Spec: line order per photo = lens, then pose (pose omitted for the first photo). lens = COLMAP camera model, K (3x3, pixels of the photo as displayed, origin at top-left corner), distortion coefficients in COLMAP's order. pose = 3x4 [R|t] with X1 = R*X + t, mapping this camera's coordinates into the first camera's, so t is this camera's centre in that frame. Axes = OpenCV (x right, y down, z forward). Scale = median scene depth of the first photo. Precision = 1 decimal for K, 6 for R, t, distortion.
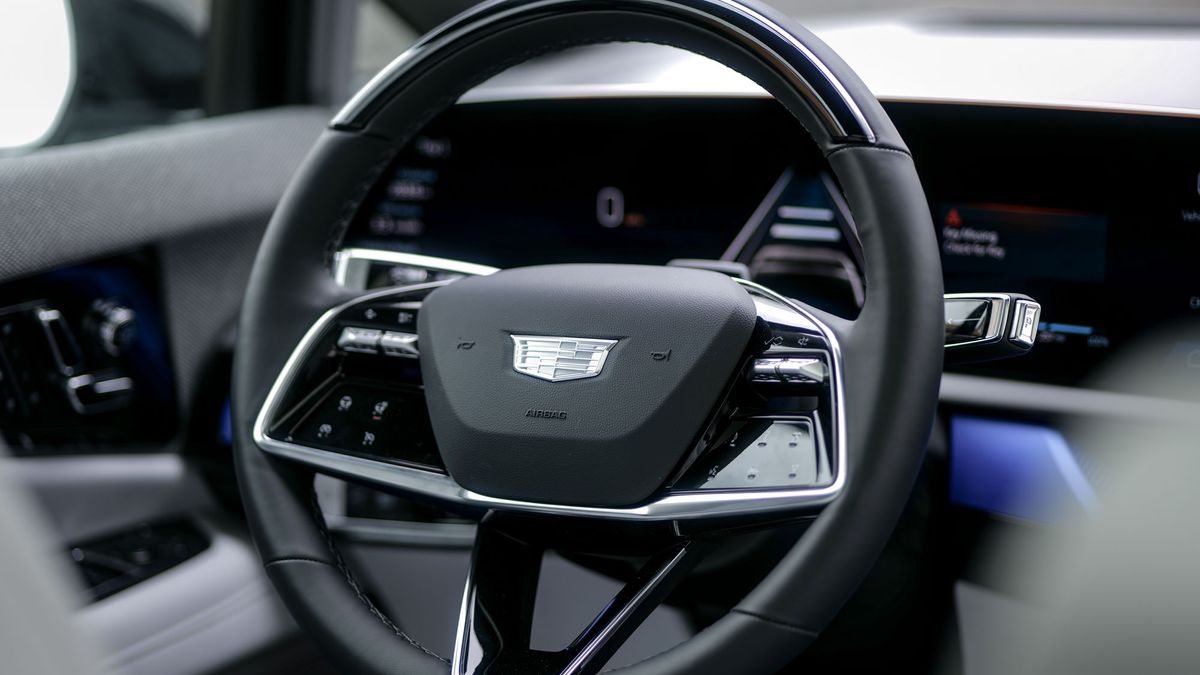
lens RADIAL K [[3488.6, 0, 593.3], [0, 3488.6, 337.8], [0, 0, 1]] dist [0.081420, 0.000000]
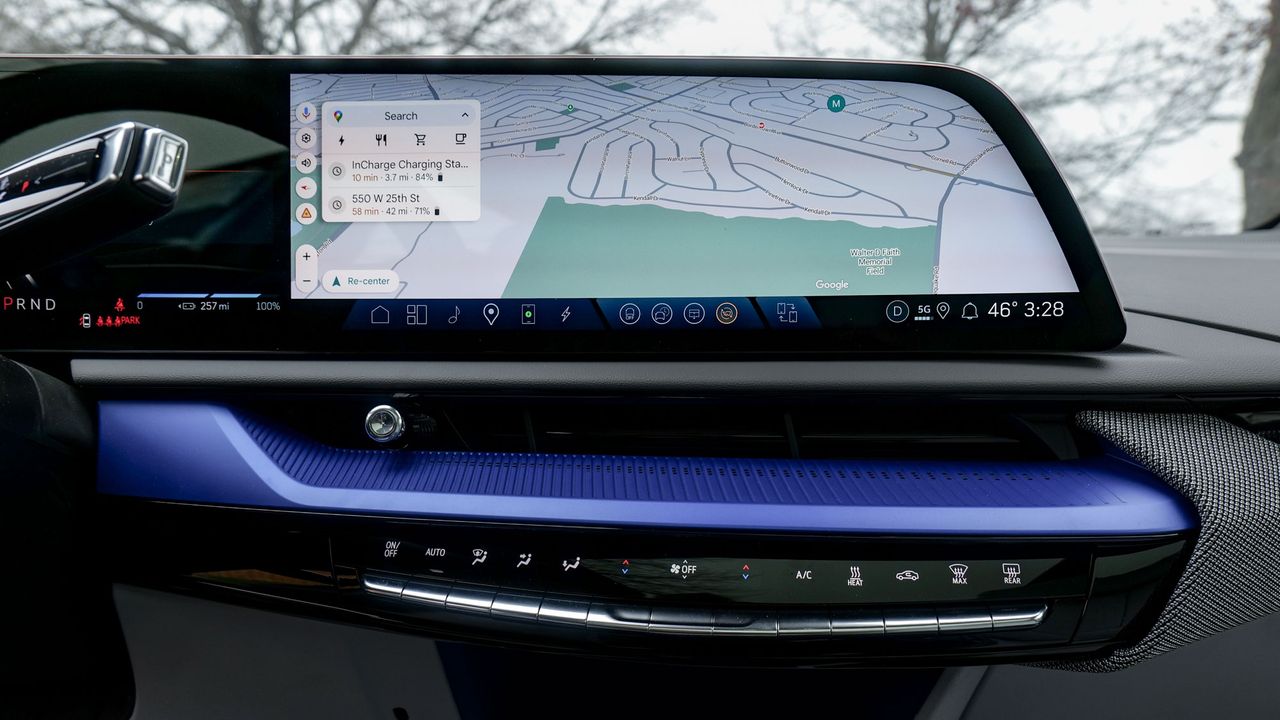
lens RADIAL K [[869.7, 0, 644.0], [0, 869.7, 392.7], [0, 0, 1]] dist [-0.020006, 0.004399]
pose [[0.832857, -0.029935, 0.552679, 0.101920], [0.089845, 0.992605, -0.081630, 0.054033], [-0.546148, 0.117641, 0.829387, 0.775719]]
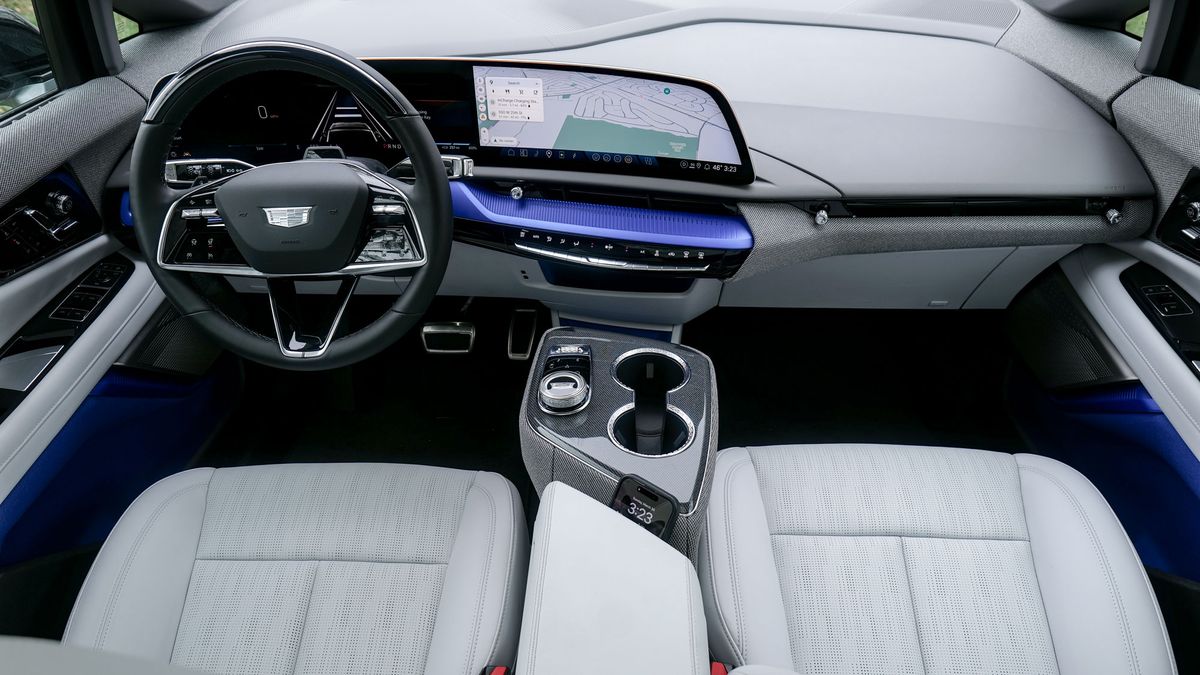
lens RADIAL K [[815.3, 0, 601.7], [0, 815.3, 391.1], [0, 0, 1]] dist [-0.020006, 0.004399]
pose [[0.884521, -0.291950, 0.363852, -0.055516], [0.086587, 0.869153, 0.486904, -0.139678], [-0.458395, -0.399172, 0.794063, 0.381923]]
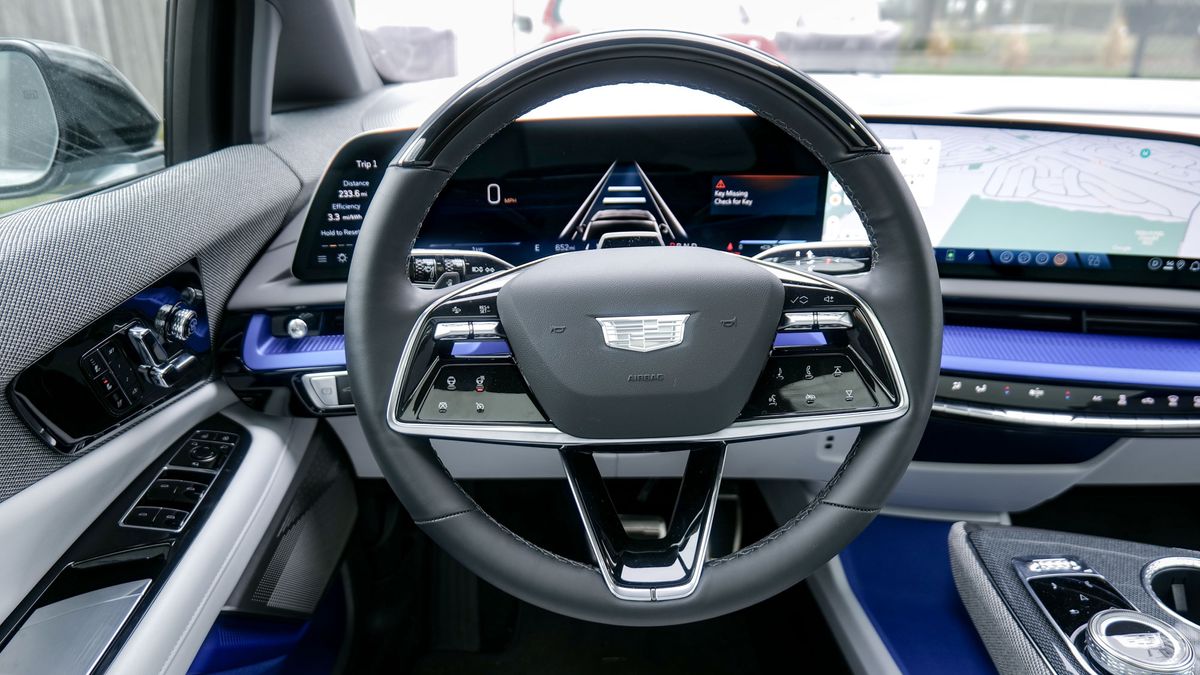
lens RADIAL K [[815.3, 0, 573.1], [0, 815.3, 337.3], [0, 0, 1]] dist [-0.020006, 0.004399]
pose [[0.861661, -0.188174, 0.471308, -0.171109], [0.086491, 0.969579, 0.228988, -0.062588], [-0.500060, -0.156546, 0.851724, 0.717963]]
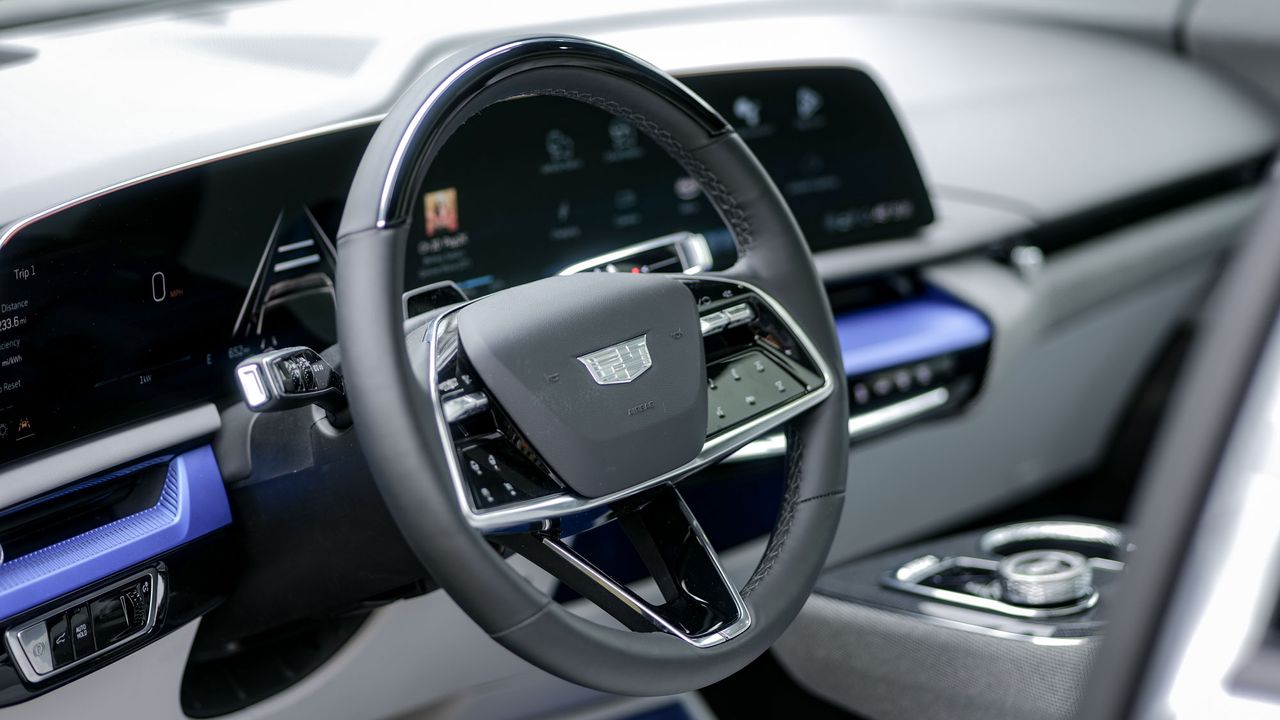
lens RADIAL K [[3721.1, 0, 639.9], [0, 3721.1, 358.5], [0, 0, 1]] dist [0.081420, 0.000000]
pose [[0.157788, -0.222973, 0.961970, -1.161986], [0.193968, 0.962193, 0.191209, -0.223909], [-0.968235, 0.156421, 0.195072, 0.716455]]
